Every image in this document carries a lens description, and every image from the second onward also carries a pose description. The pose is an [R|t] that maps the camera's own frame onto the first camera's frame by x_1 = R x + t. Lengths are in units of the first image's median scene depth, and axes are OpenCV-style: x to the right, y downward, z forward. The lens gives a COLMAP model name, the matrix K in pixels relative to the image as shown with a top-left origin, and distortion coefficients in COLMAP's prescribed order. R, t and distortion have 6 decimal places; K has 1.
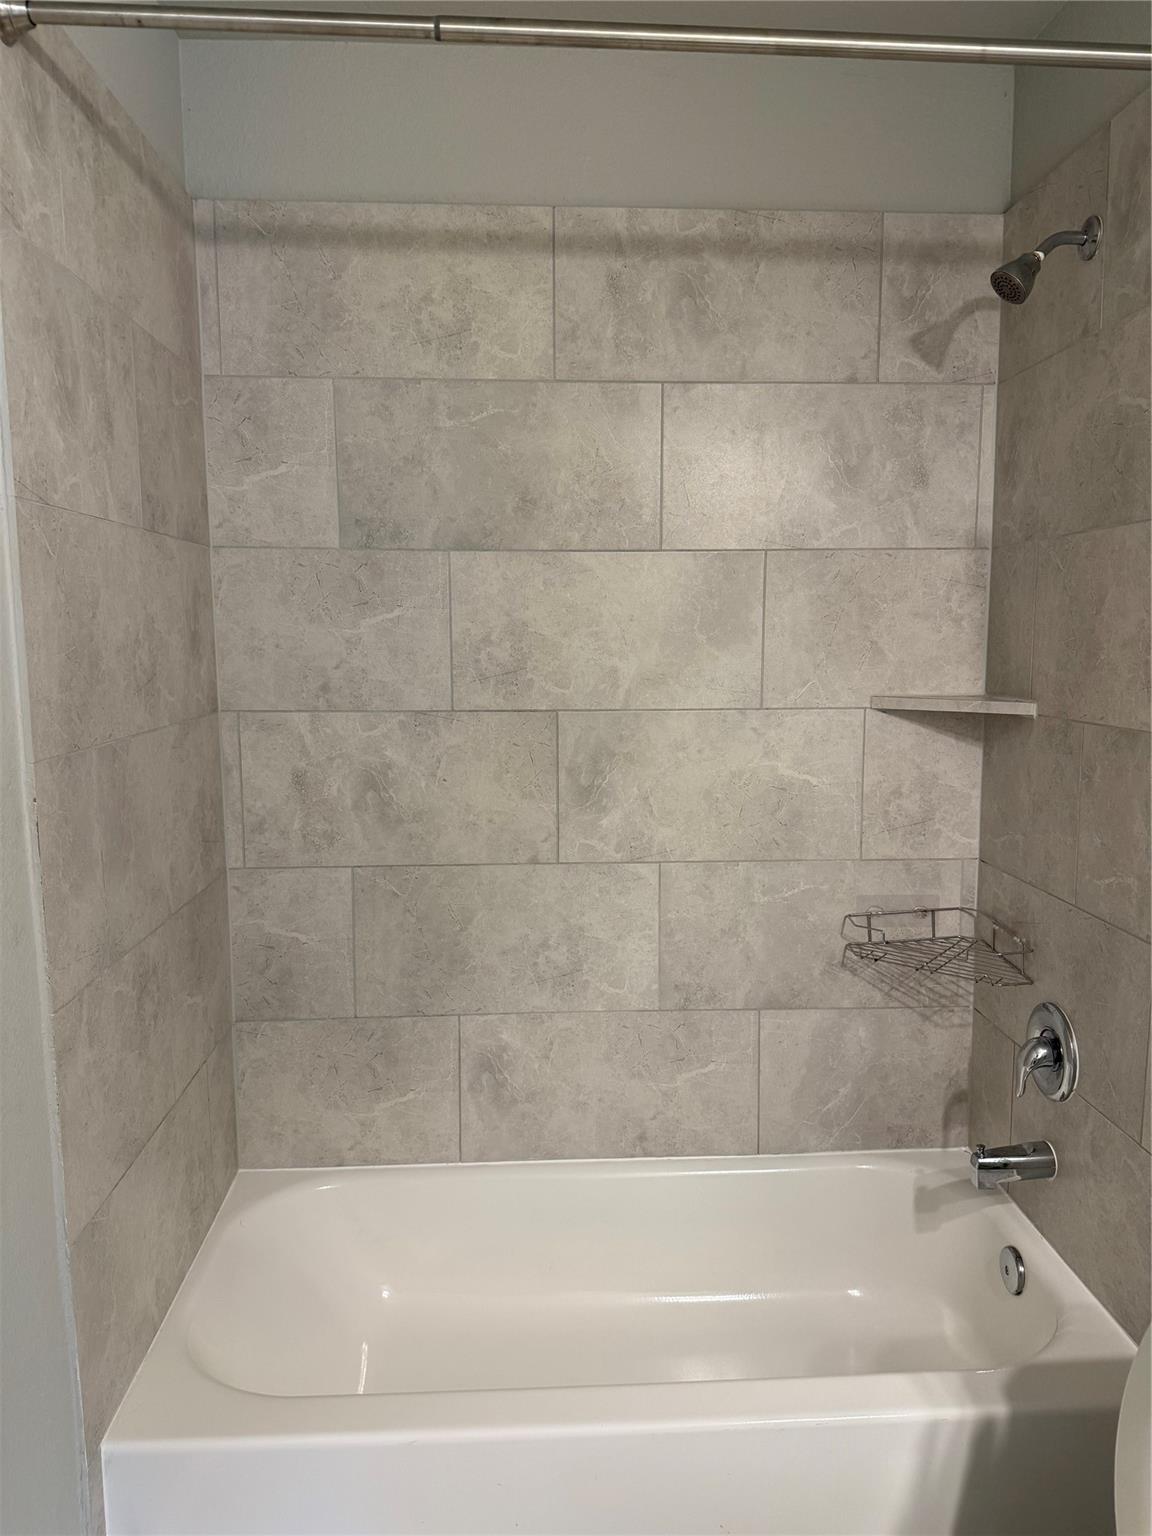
lens RADIAL K [[1092.8, 0, 581.7], [0, 1092.8, 777.6], [0, 0, 1]] dist [0.091611, -0.098616]
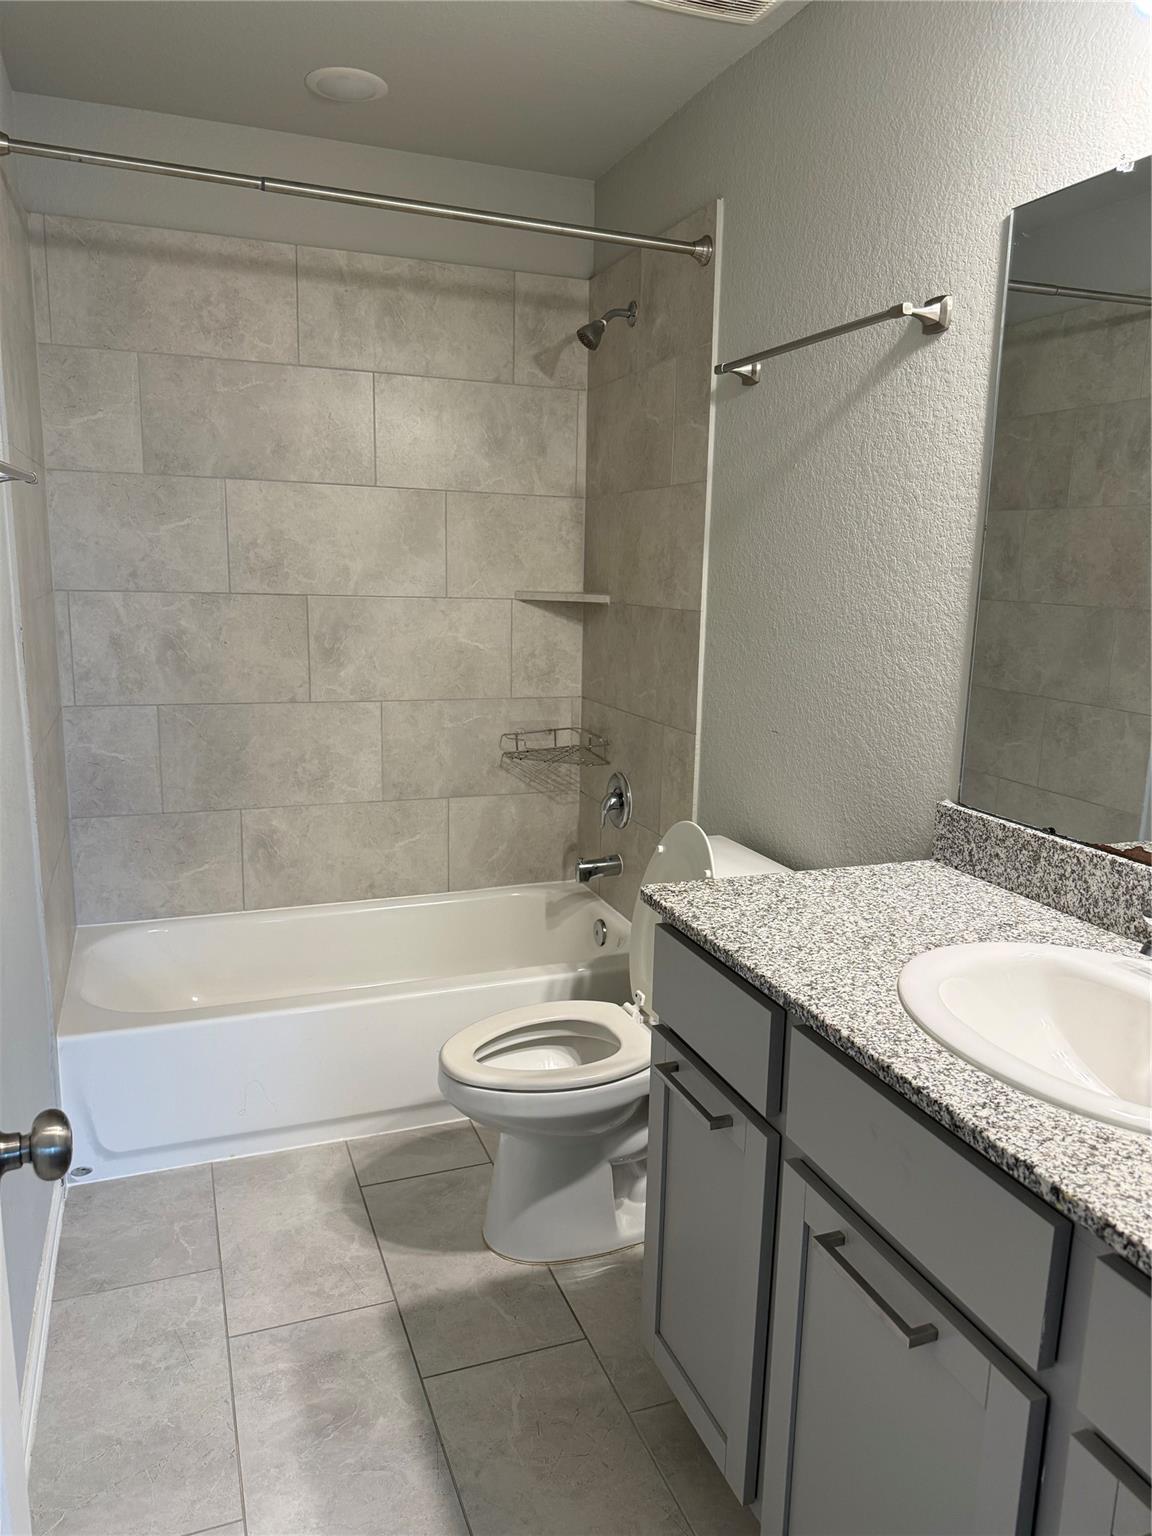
lens RADIAL K [[1092.8, 0, 585.9], [0, 1092.8, 781.3], [0, 0, 1]] dist [0.091611, -0.098616]
pose [[0.950896, -0.035033, 0.307522, -0.129777], [0.012317, 0.997070, 0.075503, 0.079993], [-0.309266, -0.068008, 0.948541, -0.526512]]
